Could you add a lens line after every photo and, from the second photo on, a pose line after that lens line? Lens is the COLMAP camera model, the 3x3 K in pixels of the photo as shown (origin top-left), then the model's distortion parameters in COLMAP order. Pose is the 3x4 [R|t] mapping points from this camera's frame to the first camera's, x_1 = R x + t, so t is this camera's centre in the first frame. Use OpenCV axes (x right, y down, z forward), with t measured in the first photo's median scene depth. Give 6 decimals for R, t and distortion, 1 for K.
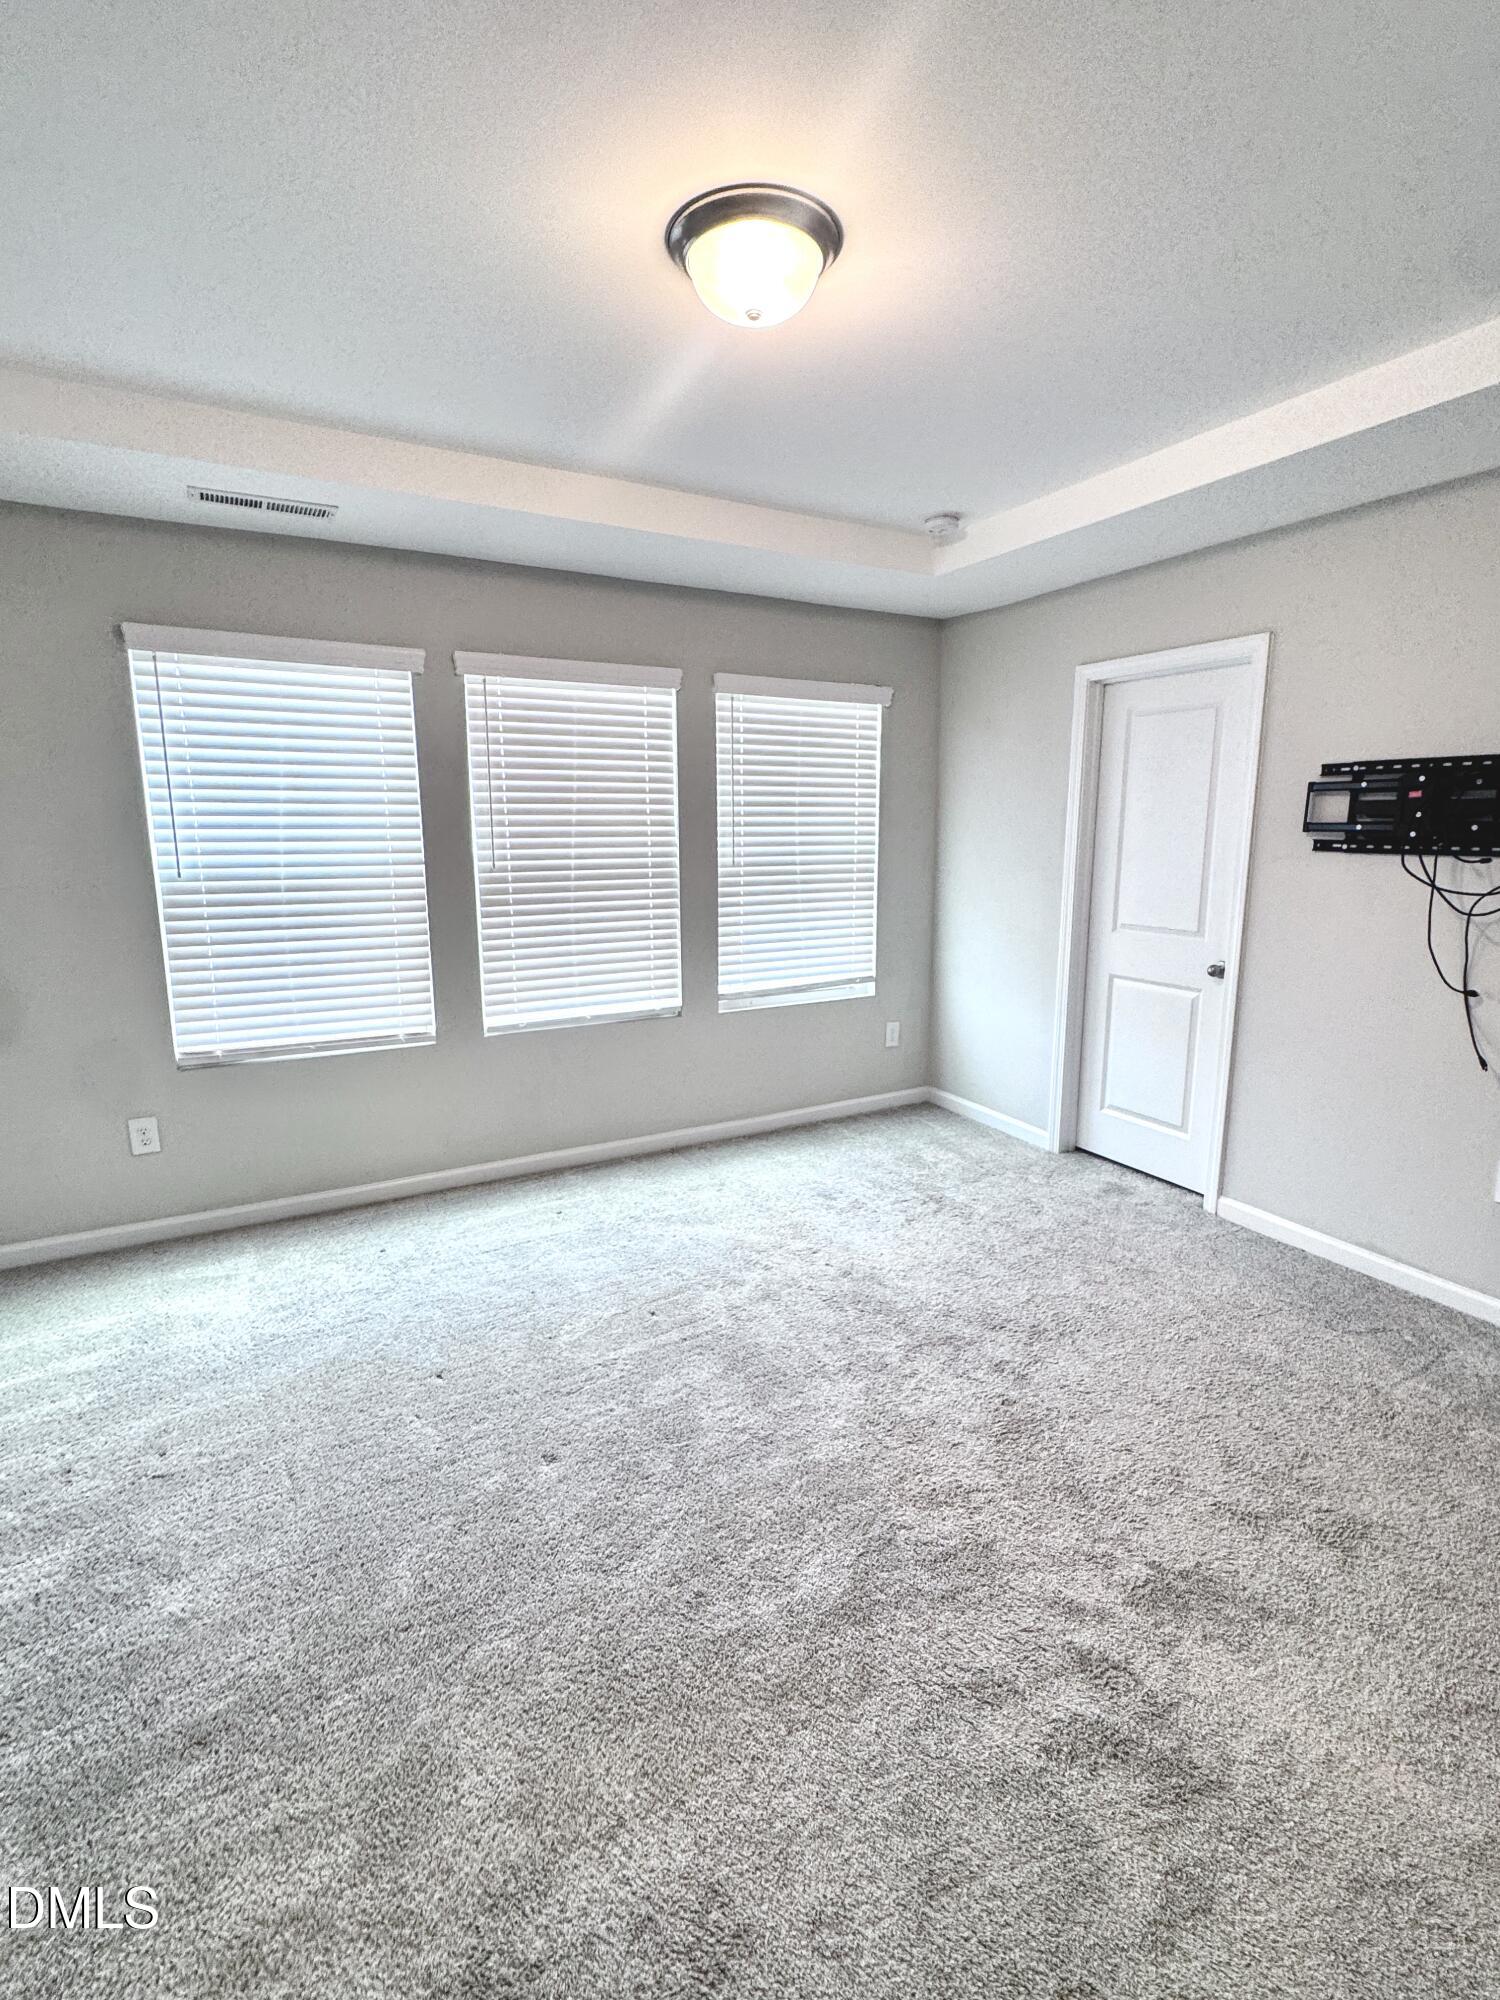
lens RADIAL K [[947.2, 0, 750.0], [0, 947.2, 1000.0], [0, 0, 1]] dist [-0.000337, -0.000118]
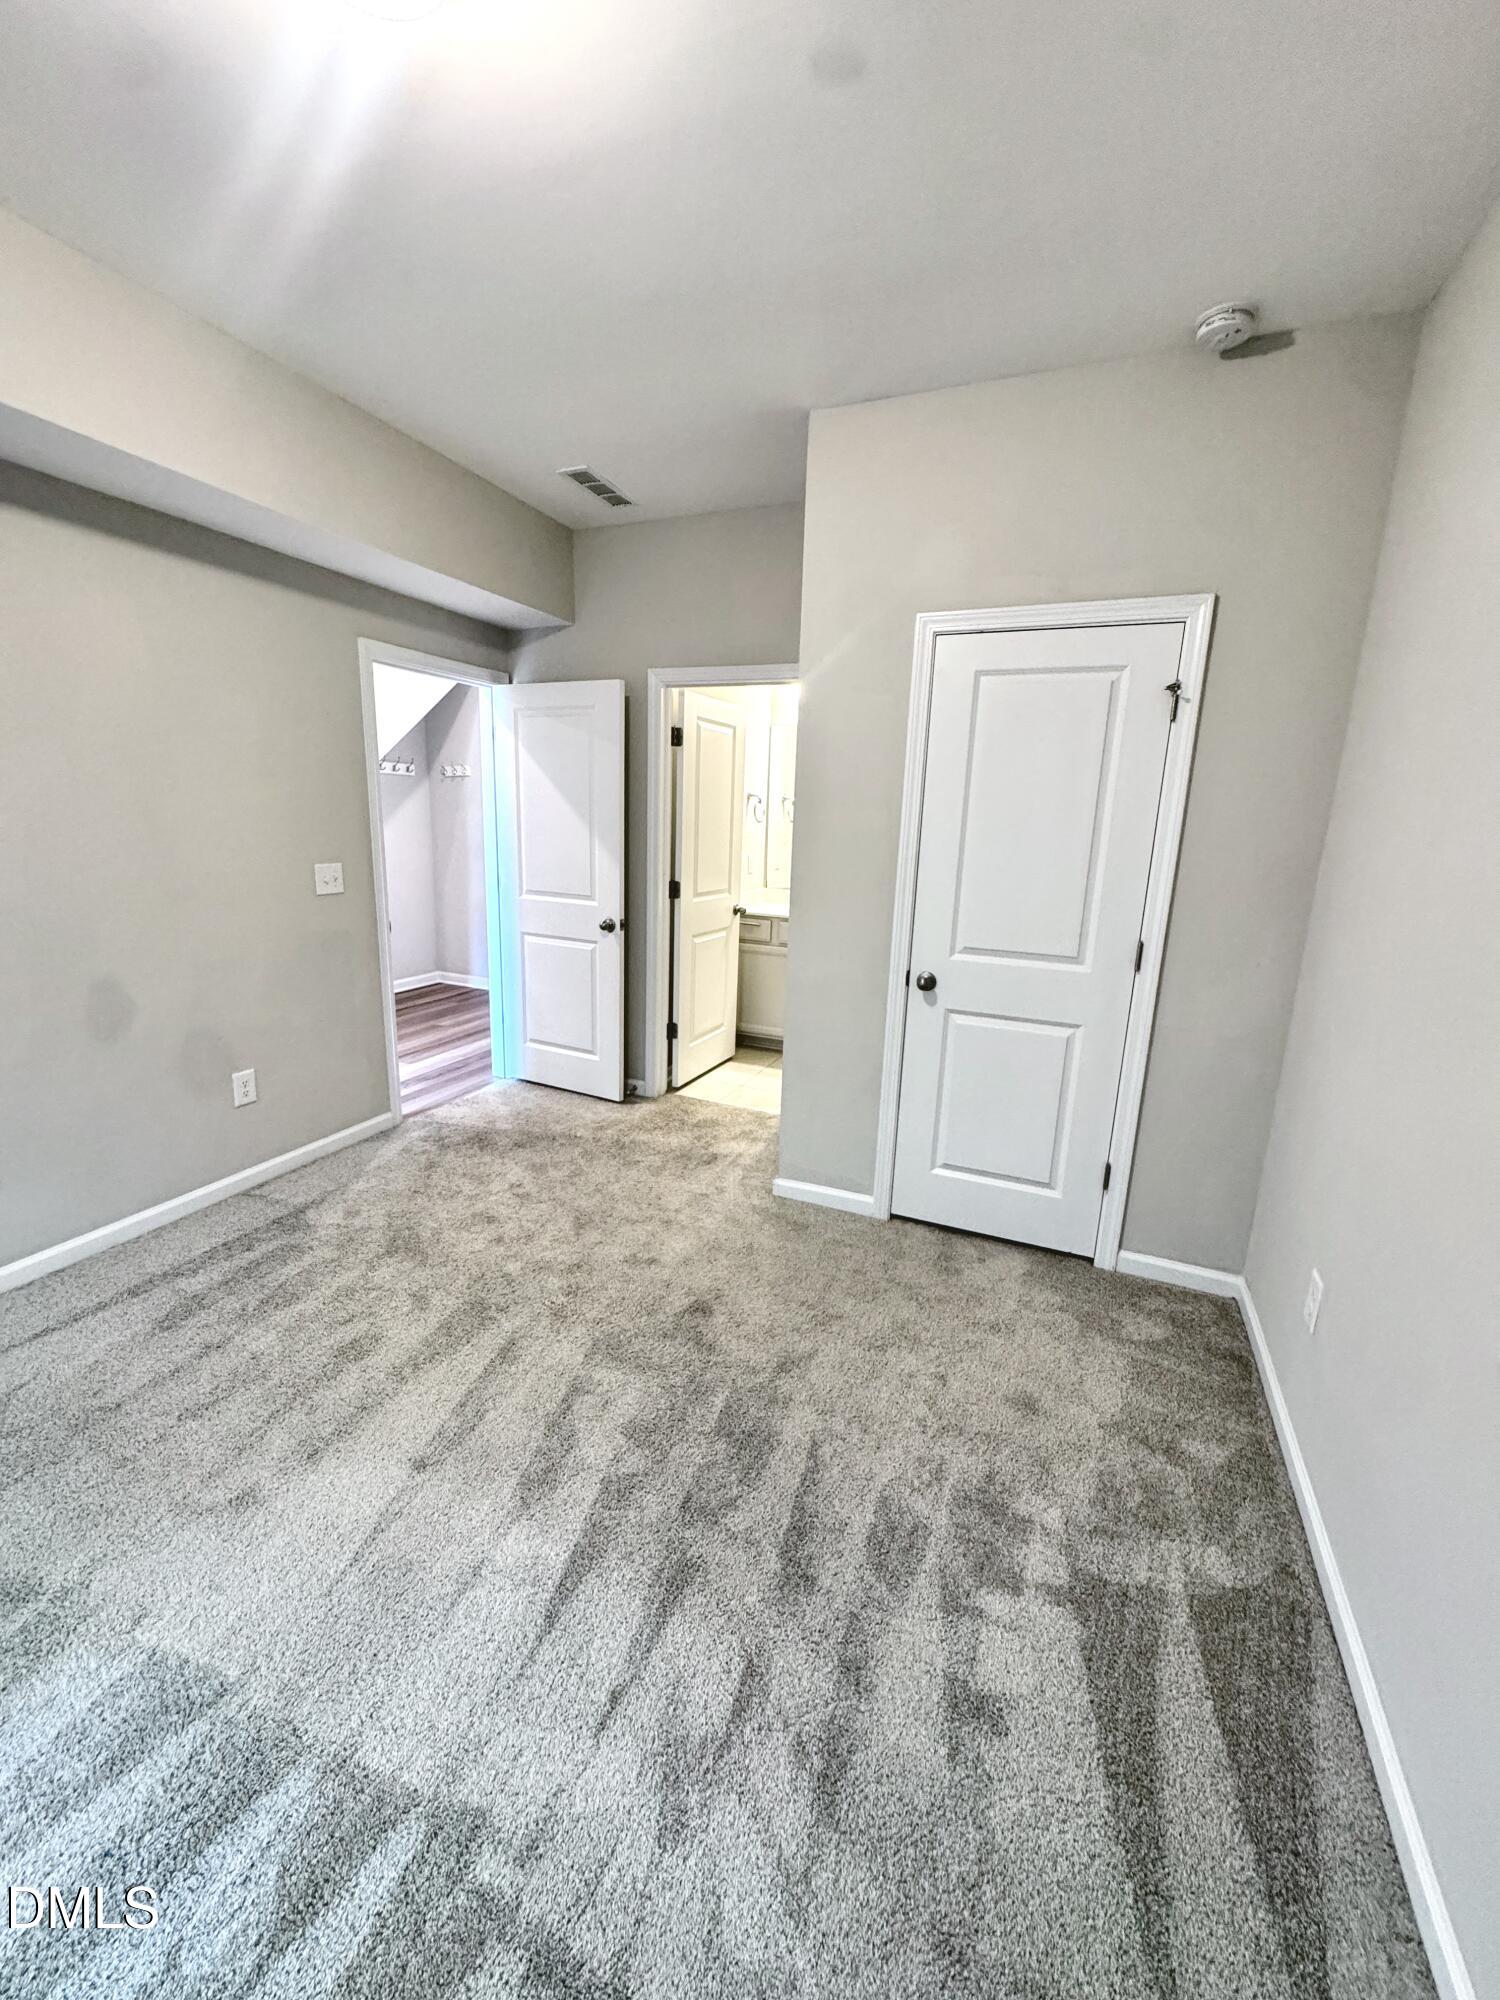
lens RADIAL K [[798.4, 0, 753.4], [0, 798.4, 995.9], [0, 0, 1]] dist [-0.002404, -0.000233]
pose [[0.787179, -0.110521, 0.606741, -0.067990], [0.078003, 0.993753, 0.079817, -0.039088], [-0.611772, -0.015503, 0.790882, 0.199980]]
